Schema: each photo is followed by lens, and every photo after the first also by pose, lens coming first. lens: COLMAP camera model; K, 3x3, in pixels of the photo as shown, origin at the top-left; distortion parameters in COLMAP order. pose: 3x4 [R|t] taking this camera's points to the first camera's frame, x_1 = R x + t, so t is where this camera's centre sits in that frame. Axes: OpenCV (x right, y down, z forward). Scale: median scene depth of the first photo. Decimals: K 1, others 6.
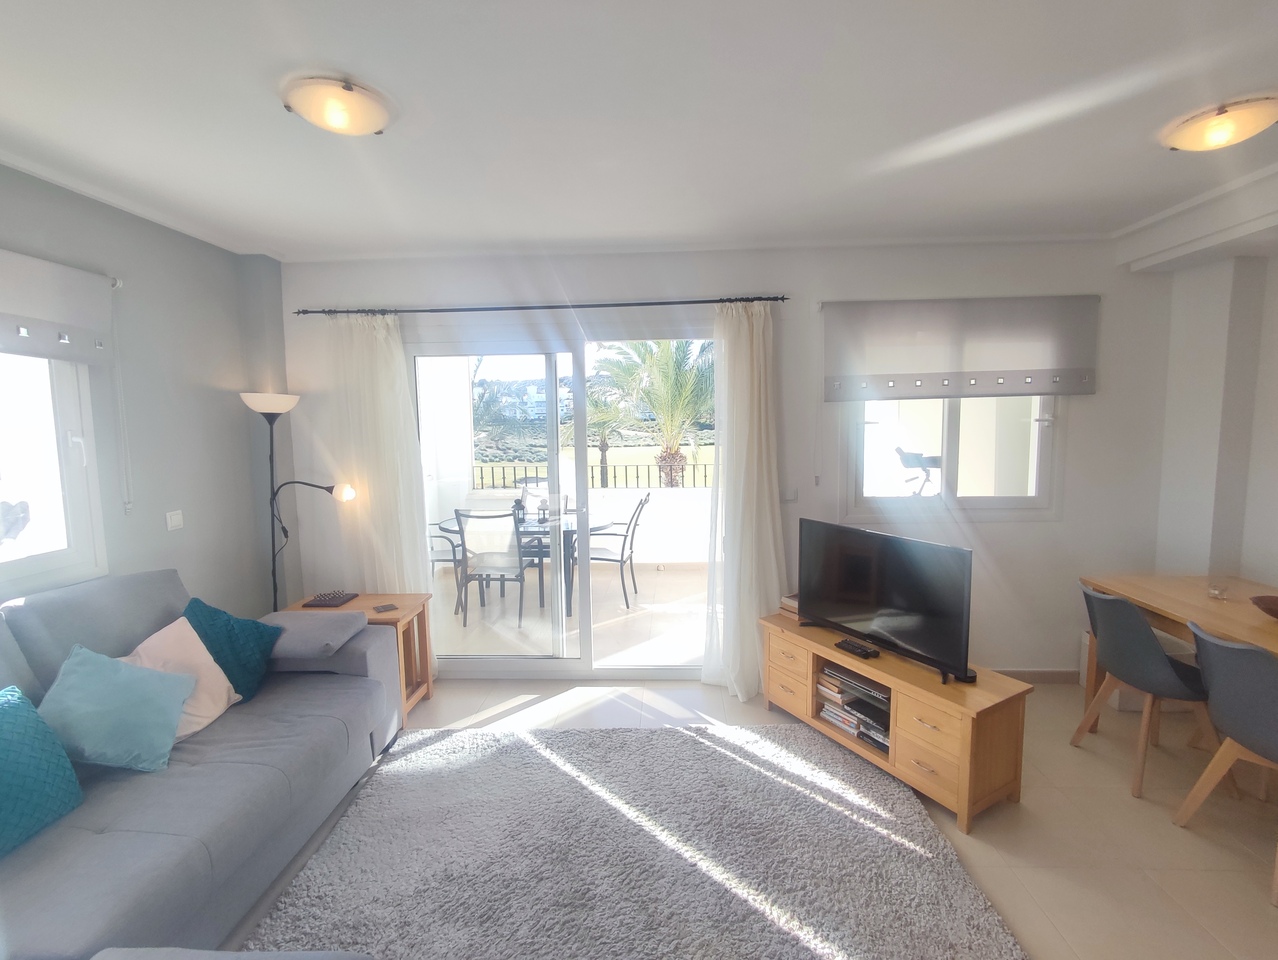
lens RADIAL K [[583.7, 0, 643.4], [0, 583.7, 479.7], [0, 0, 1]] dist [-0.003058, -0.001936]
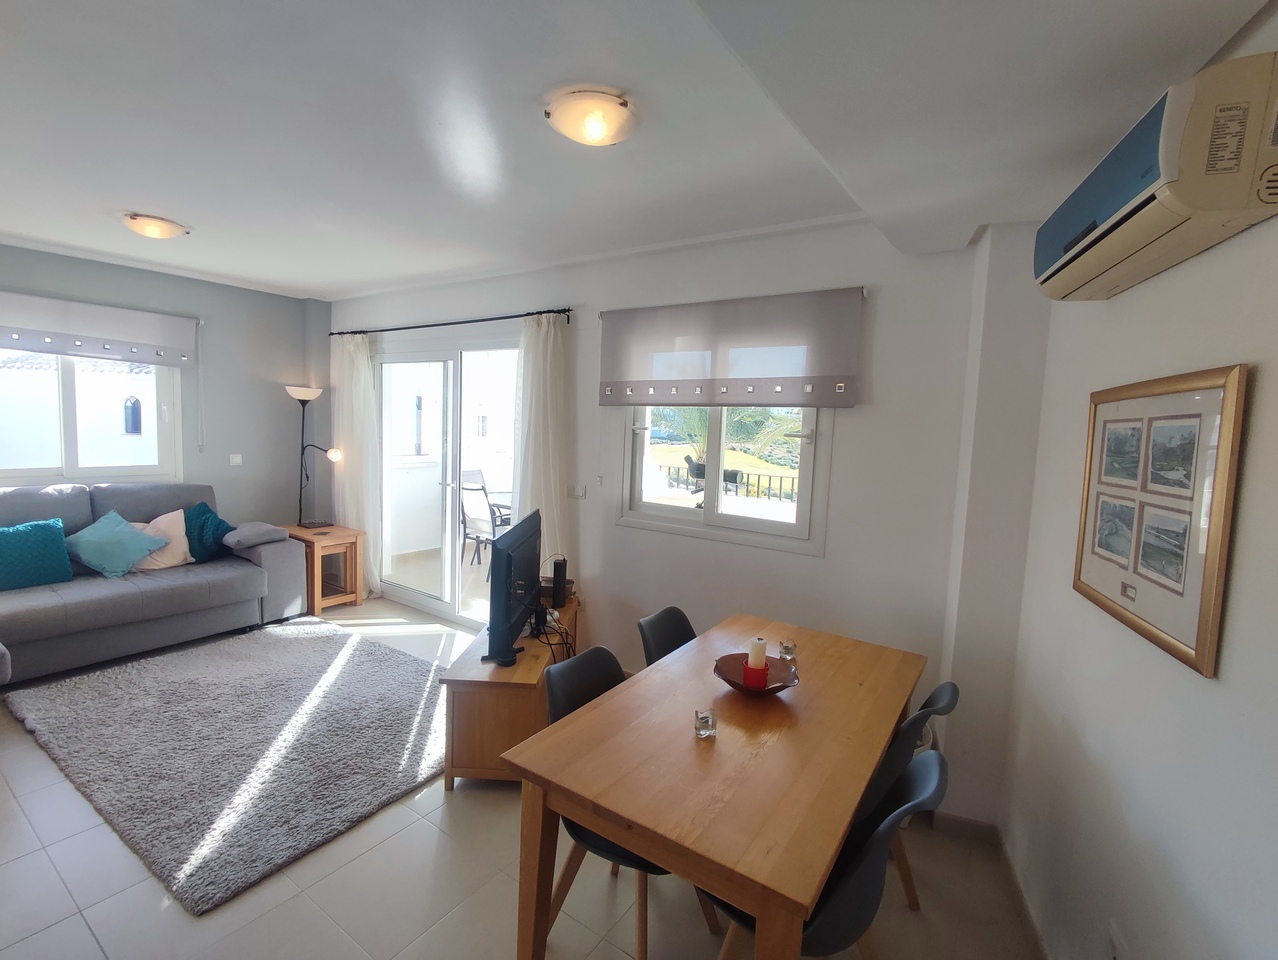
lens RADIAL K [[583.7, 0, 649.1], [0, 583.7, 479.5], [0, 0, 1]] dist [-0.003058, -0.001936]
pose [[0.849708, 0.101139, -0.517462, 0.970112], [-0.108470, 0.993968, 0.016158, -0.027536], [0.515975, 0.042400, 0.855553, 0.154810]]
